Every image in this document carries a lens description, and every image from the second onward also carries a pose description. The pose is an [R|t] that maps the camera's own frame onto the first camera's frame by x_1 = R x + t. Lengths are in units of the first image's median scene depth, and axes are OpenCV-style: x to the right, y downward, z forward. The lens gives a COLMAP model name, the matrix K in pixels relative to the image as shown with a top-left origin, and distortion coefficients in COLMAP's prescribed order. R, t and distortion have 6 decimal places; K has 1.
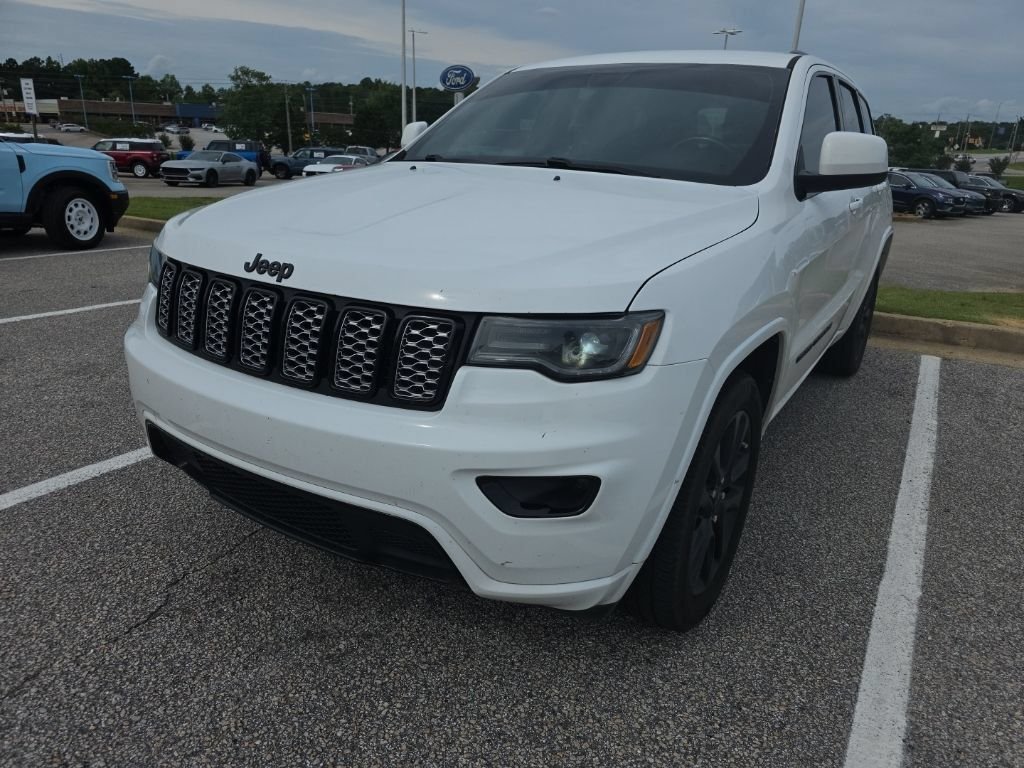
lens RADIAL K [[683.4, 0, 523.3], [0, 683.4, 391.0], [0, 0, 1]] dist [0.050151, -0.044525]
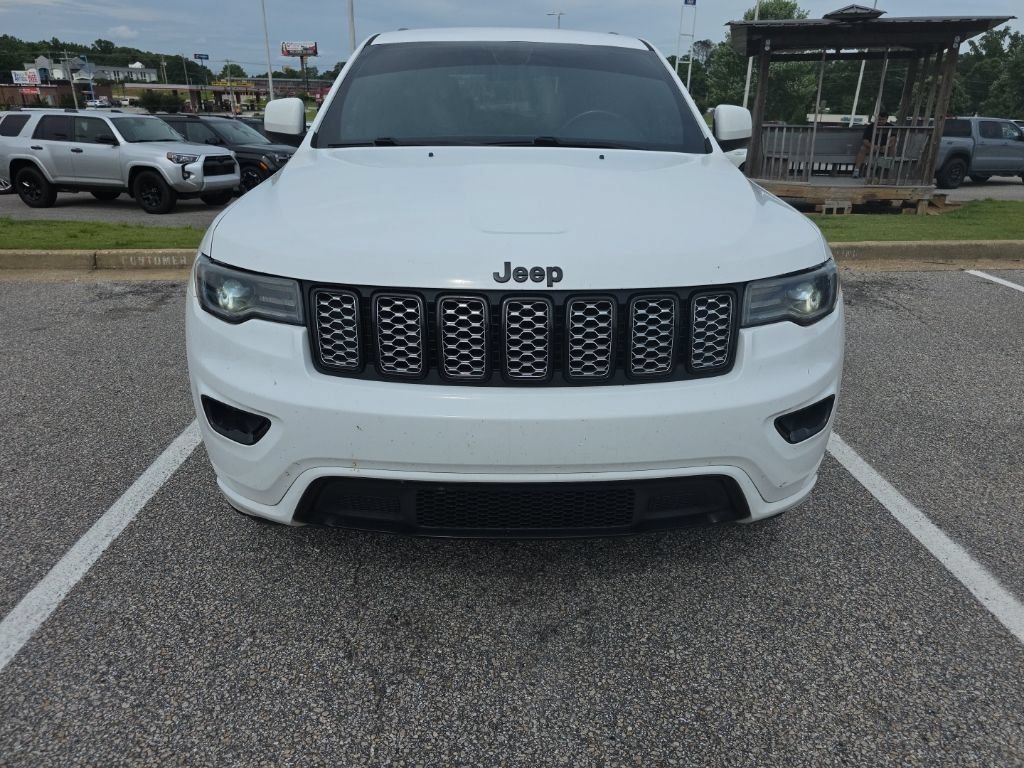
lens RADIAL K [[683.4, 0, 519.7], [0, 683.4, 370.7], [0, 0, 1]] dist [0.050151, -0.044525]
pose [[0.832080, -0.223919, 0.507448, -0.818140], [0.207224, 0.974139, 0.090060, -0.123504], [-0.514491, 0.030218, 0.856963, 0.164024]]
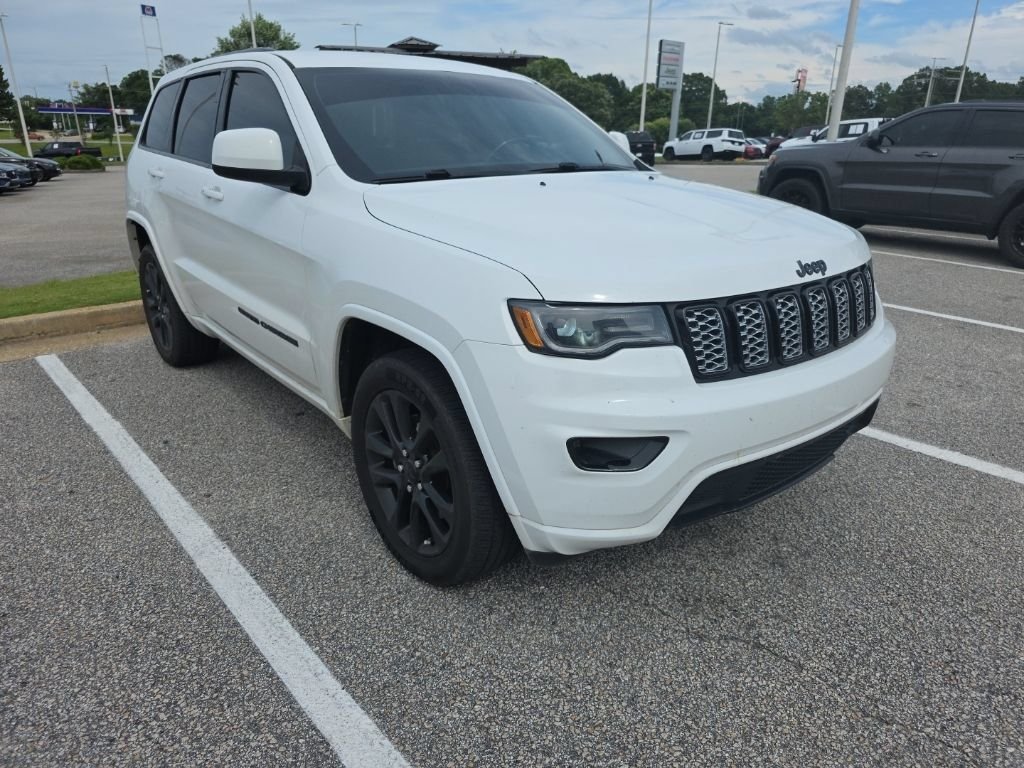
lens RADIAL K [[683.4, 0, 516.7], [0, 683.4, 386.9], [0, 0, 1]] dist [0.050151, -0.044525]
pose [[0.325126, -0.363240, 0.873127, -1.538530], [0.329828, 0.908868, 0.255290, -0.432009], [-0.886288, 0.204980, 0.415303, 0.908324]]
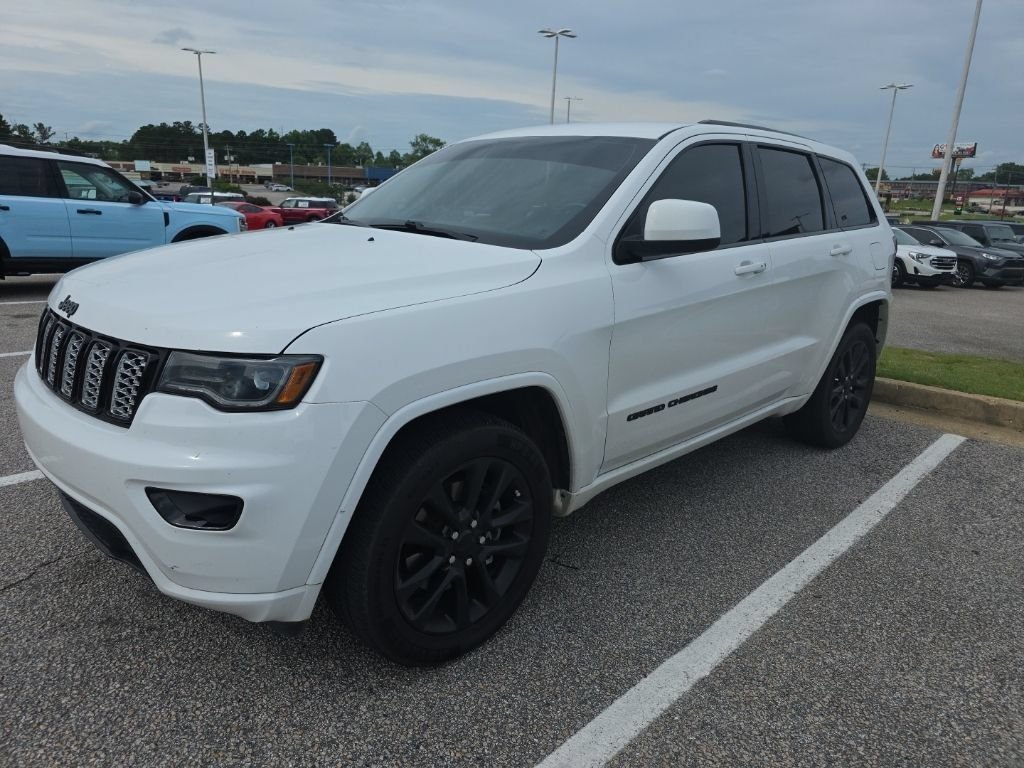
lens RADIAL K [[683.4, 0, 503.3], [0, 683.4, 368.3], [0, 0, 1]] dist [0.050151, -0.044525]
pose [[0.970907, 0.057167, -0.232533, 0.632310], [-0.081216, 0.992140, -0.095191, -0.010333], [0.225264, 0.111307, 0.967919, -0.026461]]
